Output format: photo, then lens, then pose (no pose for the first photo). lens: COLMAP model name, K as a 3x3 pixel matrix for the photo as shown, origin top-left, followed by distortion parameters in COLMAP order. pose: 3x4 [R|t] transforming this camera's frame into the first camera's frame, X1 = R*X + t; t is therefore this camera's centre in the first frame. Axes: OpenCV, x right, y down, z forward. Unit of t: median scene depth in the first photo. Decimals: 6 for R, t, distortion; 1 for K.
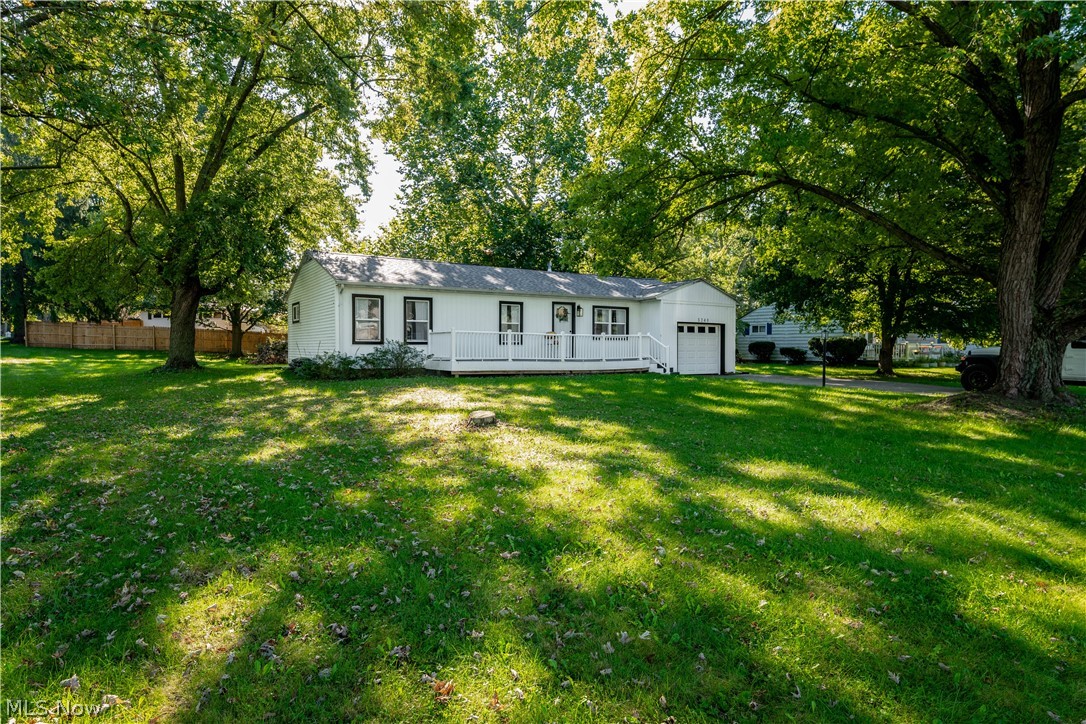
lens RADIAL K [[562.0, 0, 543.0], [0, 562.0, 362.0], [0, 0, 1]] dist [0.002635, 0.000457]
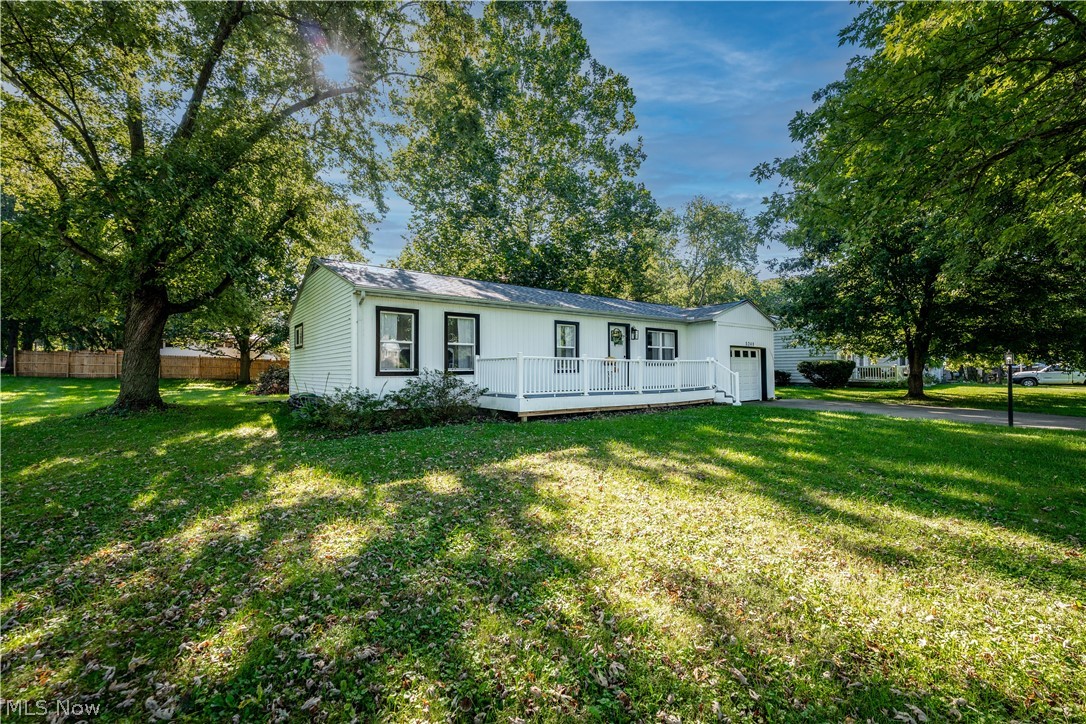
lens RADIAL K [[432.6, 0, 543.0], [0, 432.6, 362.0], [0, 0, 1]] dist [-0.001798, -0.000201]
pose [[0.996457, -0.007436, 0.083770, -0.138630], [0.011101, 0.998998, -0.043362, -0.018564], [-0.083364, 0.044138, 0.995541, 0.347066]]
